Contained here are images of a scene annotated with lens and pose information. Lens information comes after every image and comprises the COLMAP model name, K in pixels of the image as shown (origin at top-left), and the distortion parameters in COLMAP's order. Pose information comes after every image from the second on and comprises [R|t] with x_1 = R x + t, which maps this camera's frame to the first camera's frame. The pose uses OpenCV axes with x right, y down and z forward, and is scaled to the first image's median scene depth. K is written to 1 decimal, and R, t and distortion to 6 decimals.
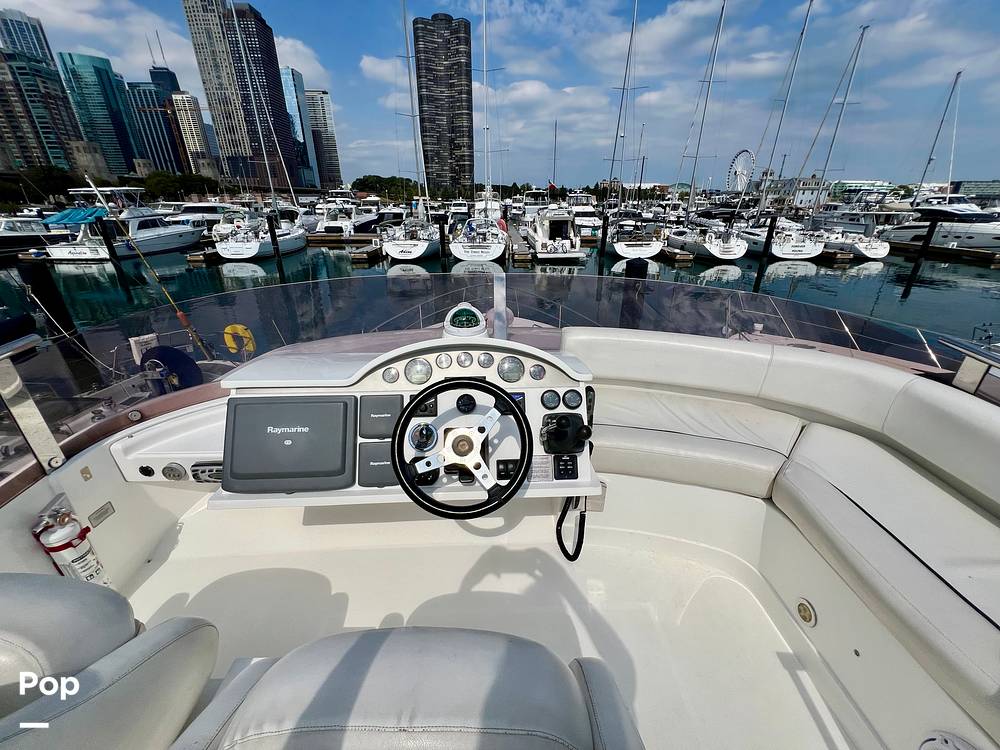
lens RADIAL K [[375.9, 0, 493.1], [0, 375.9, 378.5], [0, 0, 1]] dist [0.001294, 0.000257]
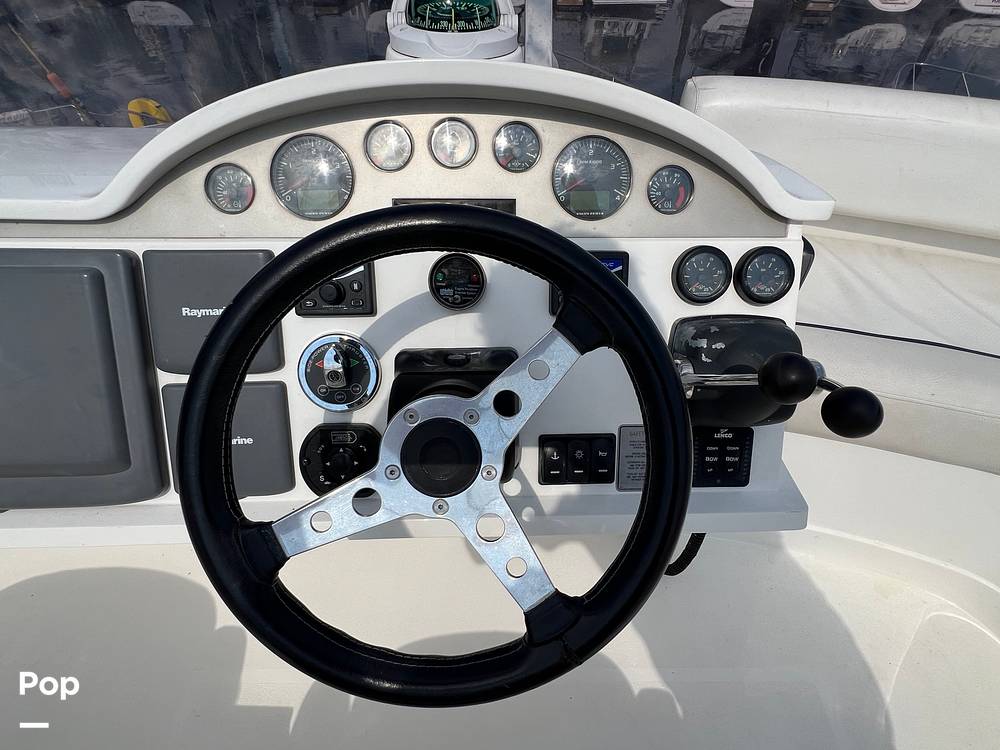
lens RADIAL K [[490.7, 0, 500.0], [0, 490.7, 375.0], [0, 0, 1]] dist [-0.003995, -0.000610]
pose [[0.999382, 0.029172, -0.019604, -0.021000], [-0.020951, 0.942299, 0.334117, -0.003413], [0.028220, -0.333500, 0.942328, 0.538255]]
